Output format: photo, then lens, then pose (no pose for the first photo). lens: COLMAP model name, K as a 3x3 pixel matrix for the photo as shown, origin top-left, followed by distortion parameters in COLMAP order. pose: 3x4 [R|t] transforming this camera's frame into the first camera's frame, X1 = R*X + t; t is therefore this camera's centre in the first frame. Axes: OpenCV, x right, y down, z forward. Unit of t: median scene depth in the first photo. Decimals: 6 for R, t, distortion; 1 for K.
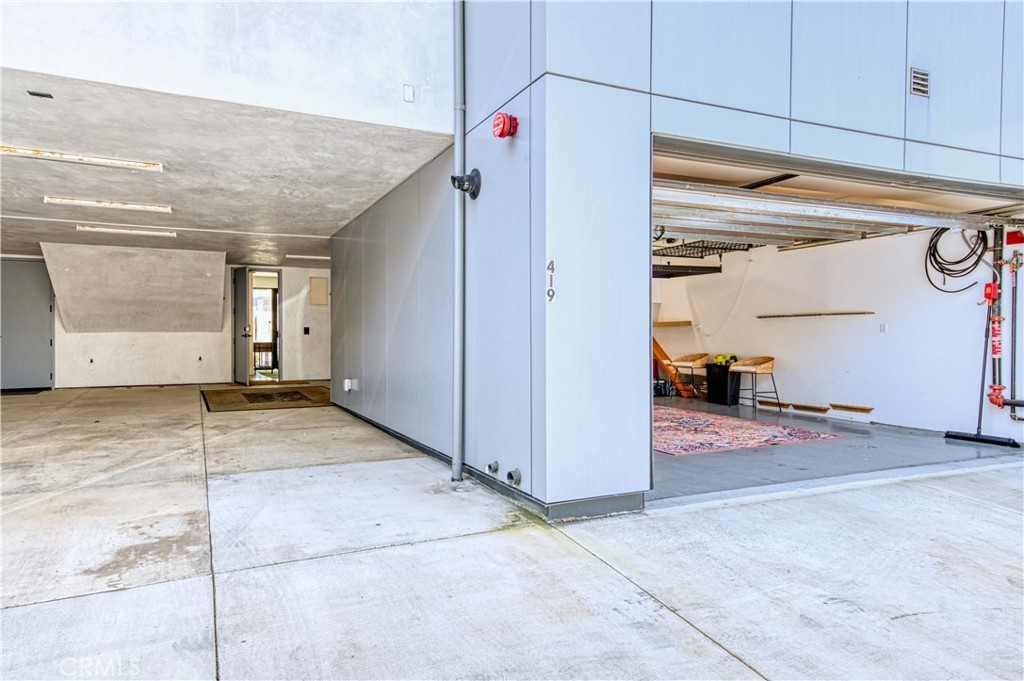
lens RADIAL K [[607.0, 0, 512.0], [0, 607.0, 340.5], [0, 0, 1]] dist [0.038018, -0.001027]
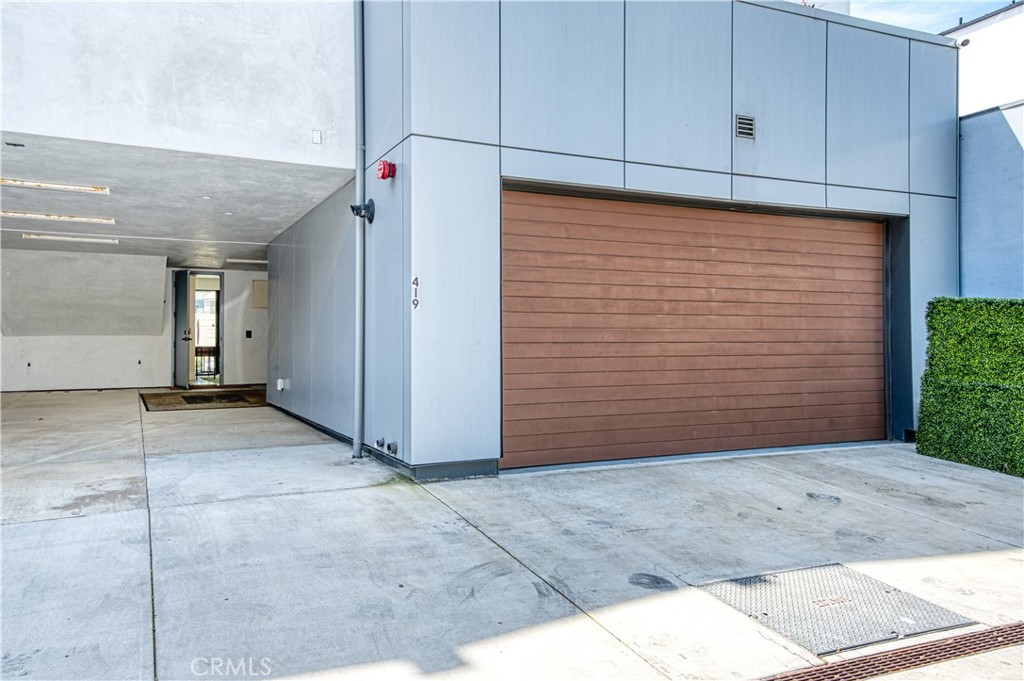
lens RADIAL K [[714.5, 0, 510.8], [0, 714.5, 330.6], [0, 0, 1]] dist [0.055718, 0.005275]
pose [[0.999995, 0.000006, 0.003269, 0.209181], [0.000072, 0.999716, -0.023836, 0.014745], [-0.003268, 0.023837, 0.999711, -0.418570]]
